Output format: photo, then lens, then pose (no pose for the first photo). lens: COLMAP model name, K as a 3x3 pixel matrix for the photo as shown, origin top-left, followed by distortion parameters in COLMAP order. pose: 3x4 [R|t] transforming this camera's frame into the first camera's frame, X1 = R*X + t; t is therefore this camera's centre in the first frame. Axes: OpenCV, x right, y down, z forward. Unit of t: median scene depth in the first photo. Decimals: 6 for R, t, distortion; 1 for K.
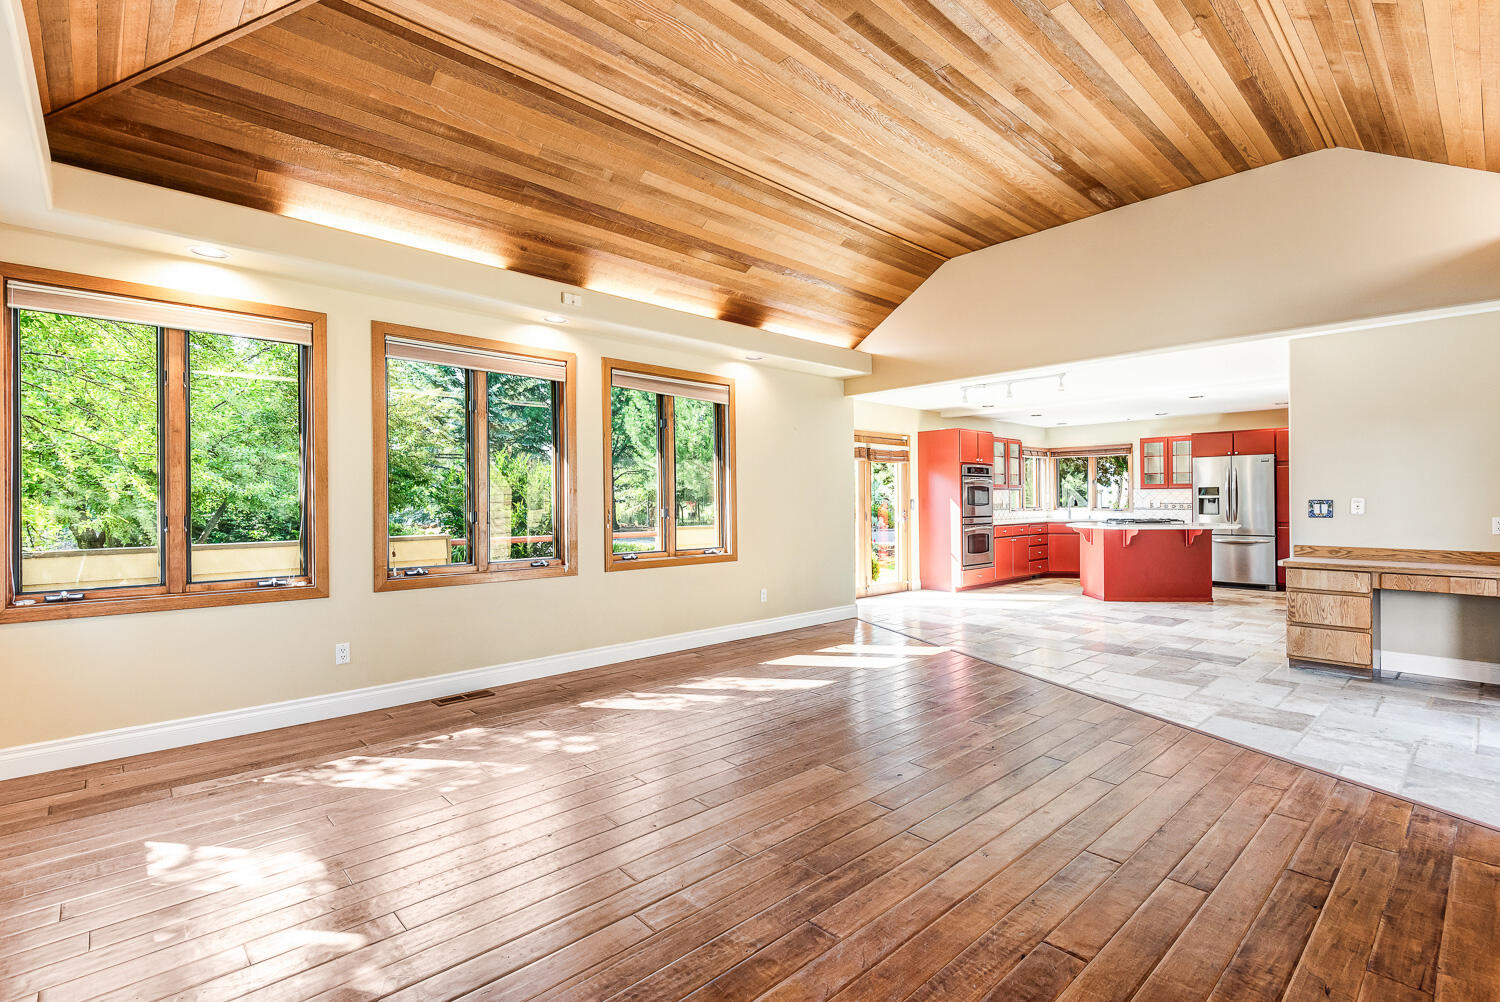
lens RADIAL K [[686.0, 0, 761.5], [0, 686.0, 496.5], [0, 0, 1]] dist [0.014572, -0.006183]
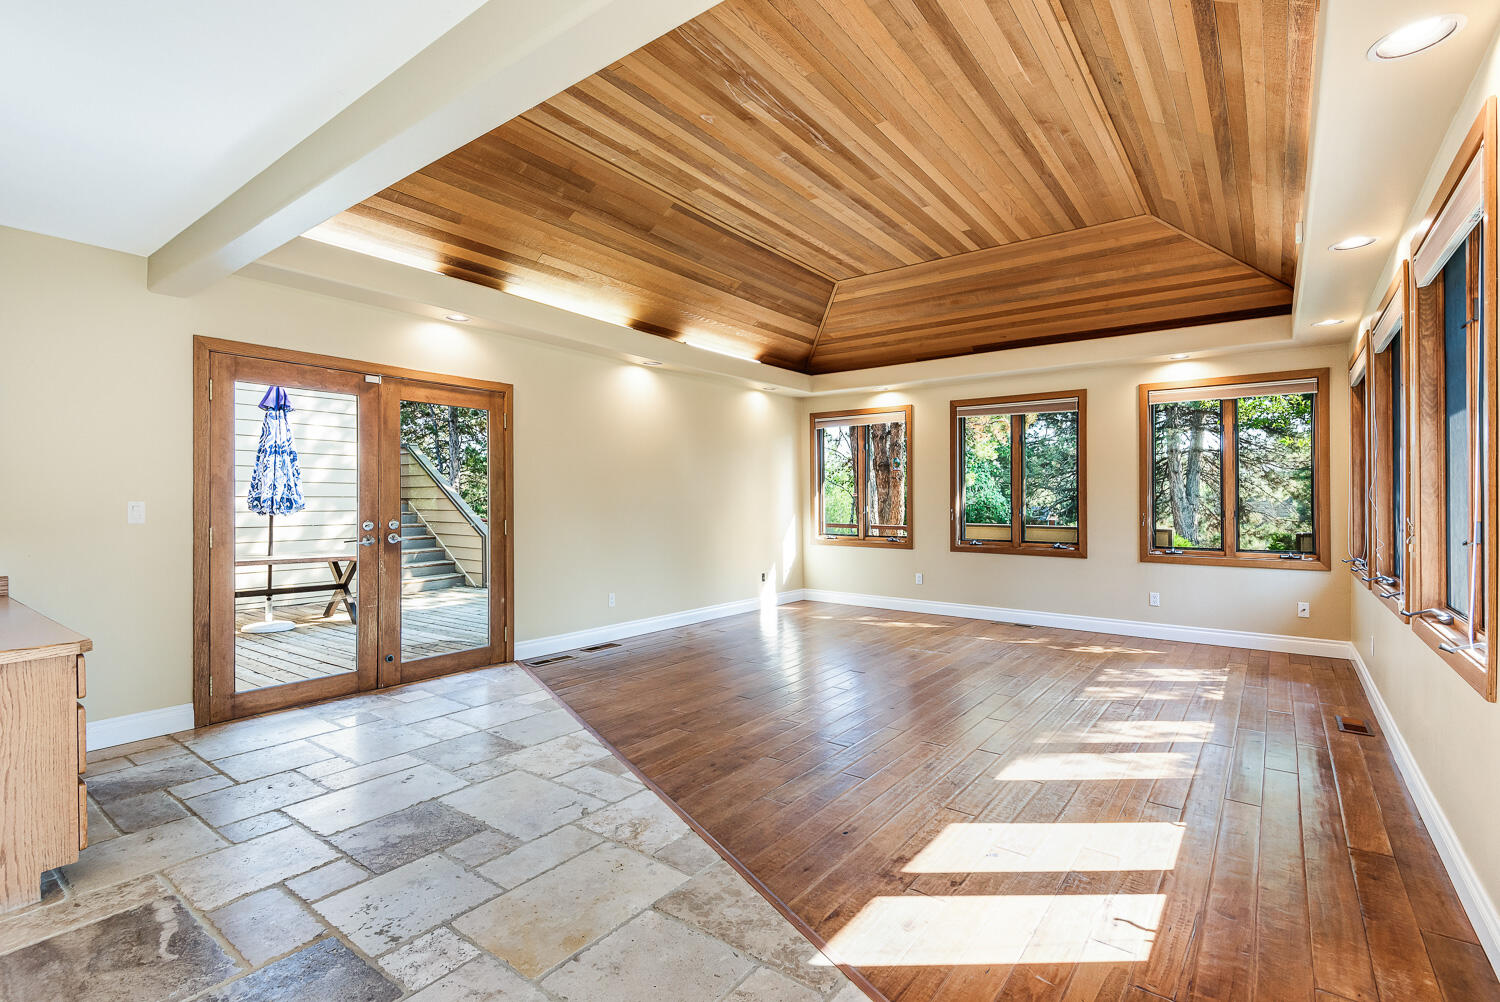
lens RADIAL K [[686.0, 0, 748.9], [0, 686.0, 501.5], [0, 0, 1]] dist [0.014572, -0.006183]
pose [[-0.985378, 0.001351, -0.170378, 0.228723], [0.001673, 0.999997, -0.001745, 0.003517], [0.170375, -0.002005, -0.985377, 0.822207]]
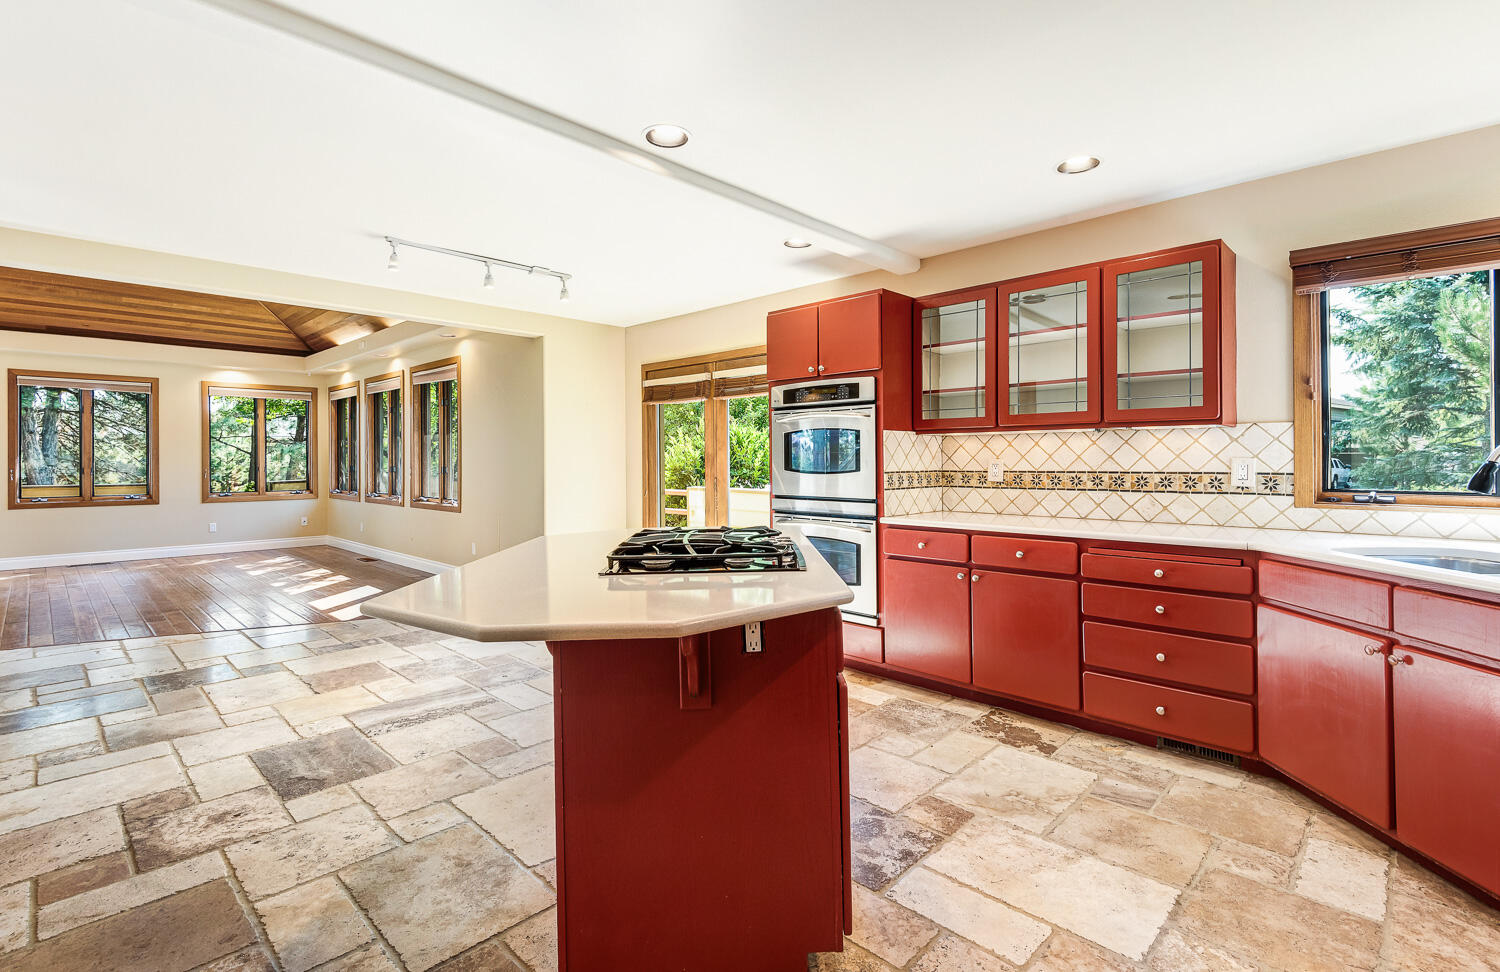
lens RADIAL K [[710.7, 0, 752.1], [0, 710.7, 462.2], [0, 0, 1]] dist [0.005154, 0.000606]
pose [[0.039959, 0.005244, -0.999188, 0.786452], [0.006930, 0.999961, 0.005525, 0.003559], [0.999177, -0.007145, 0.039921, 0.962642]]
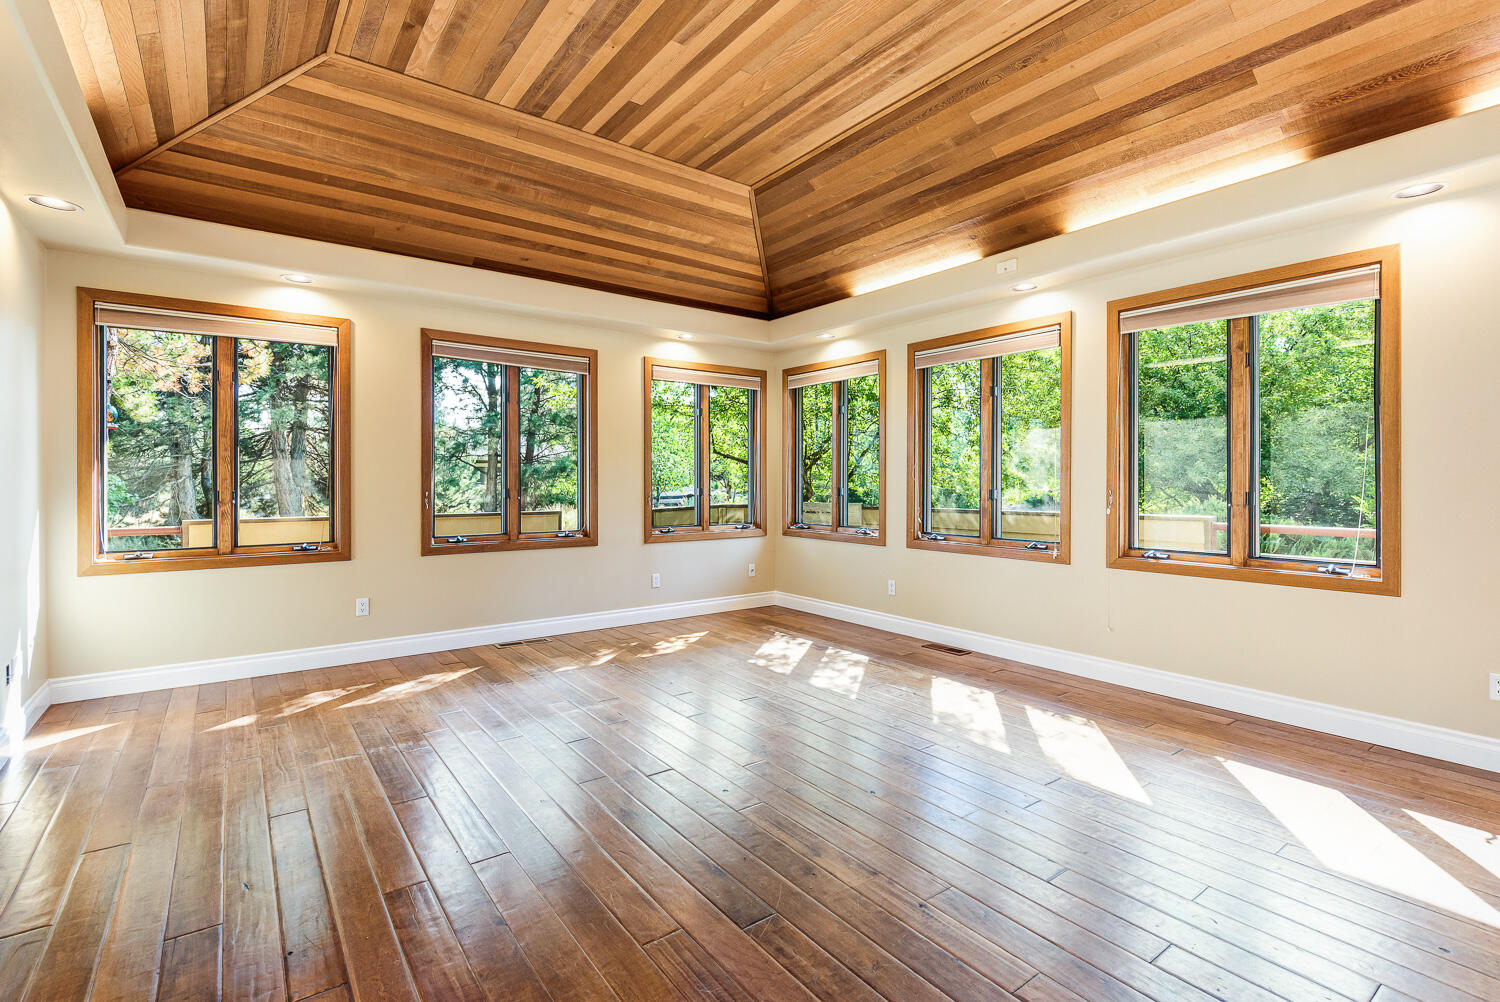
lens RADIAL K [[686.0, 0, 737.4], [0, 686.0, 476.2], [0, 0, 1]] dist [0.014572, -0.006183]
pose [[-0.117277, -0.004653, -0.993088, 0.359414], [0.004568, 0.999976, -0.005225, 0.003084], [0.993089, -0.005149, -0.117252, 0.376455]]
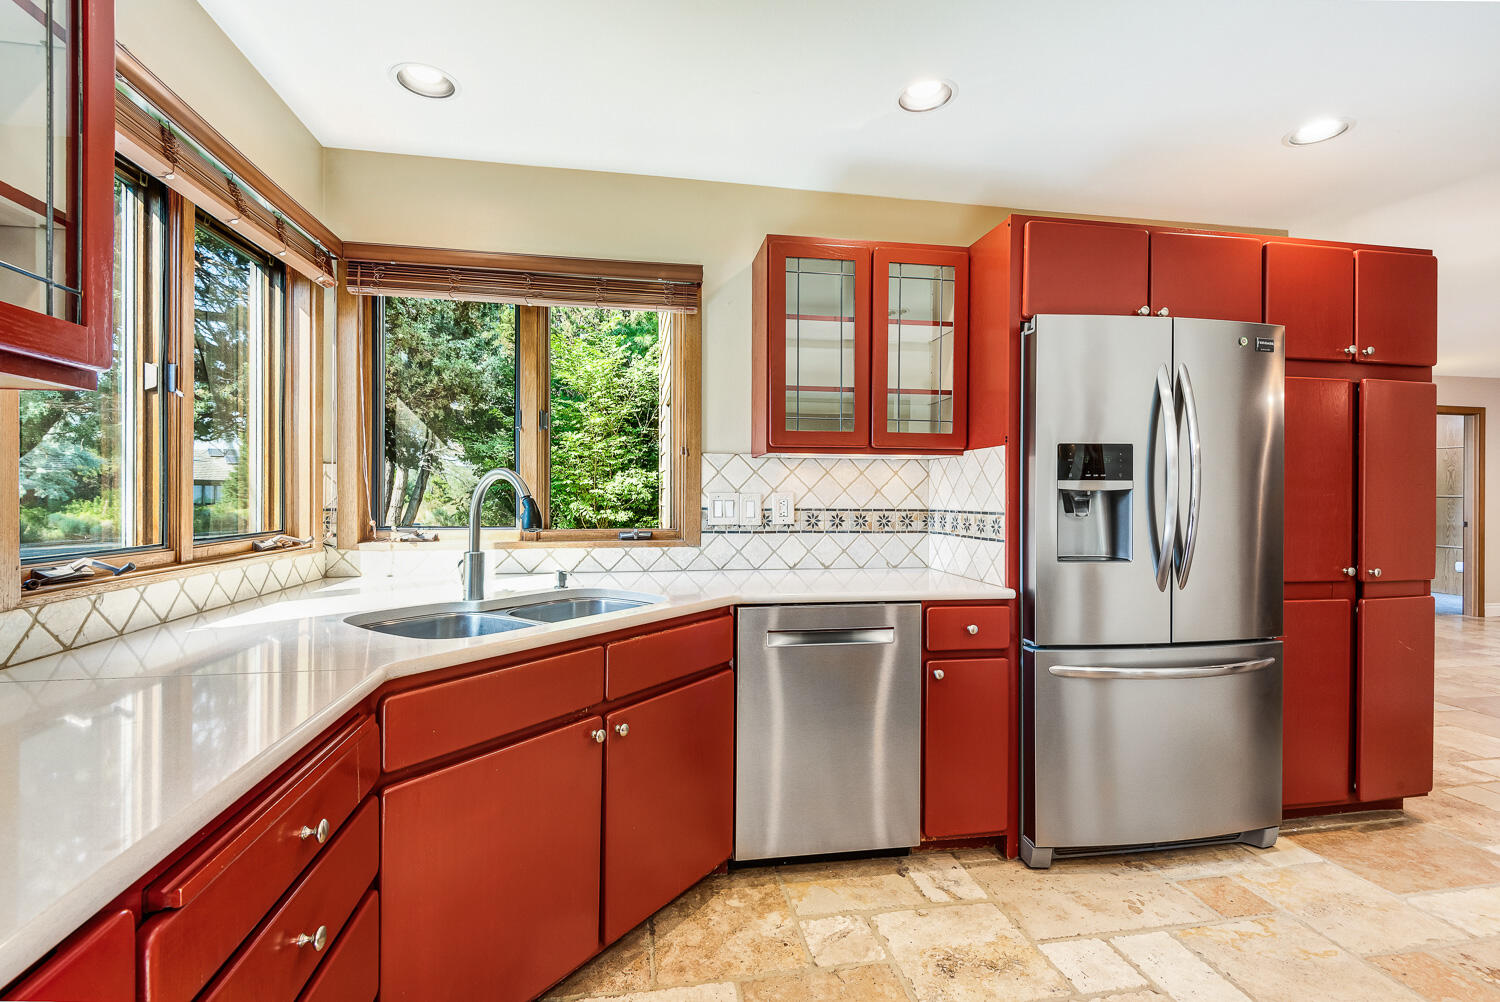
lens RADIAL K [[686.0, 0, 756.0], [0, 686.0, 500.2], [0, 0, 1]] dist [0.014572, -0.006183]
pose [[0.537624, -0.000056, 0.843185, 0.416719], [-0.011684, 0.999903, 0.007516, 0.005424], [-0.843104, -0.013893, 0.537571, 1.049821]]
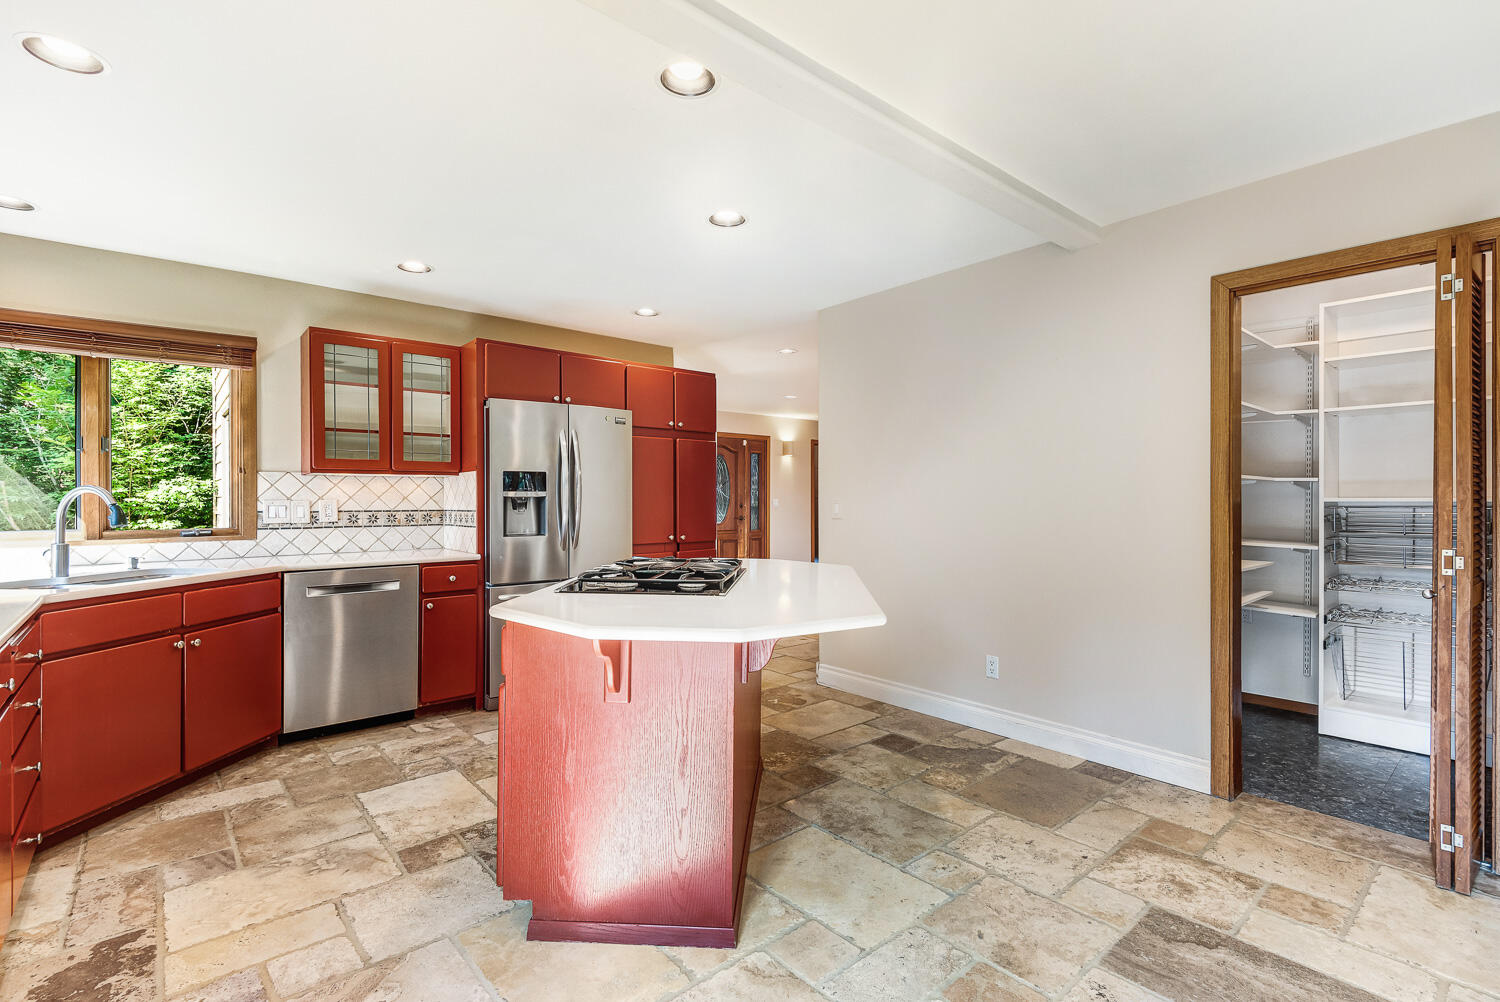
lens RADIAL K [[686.0, 0, 751.8], [0, 686.0, 499.1], [0, 0, 1]] dist [0.014572, -0.006183]
pose [[0.042686, 0.003375, 0.999083, 0.244502], [0.000021, 0.999994, -0.003379, 0.005231], [-0.999089, 0.000166, 0.042685, 0.908173]]
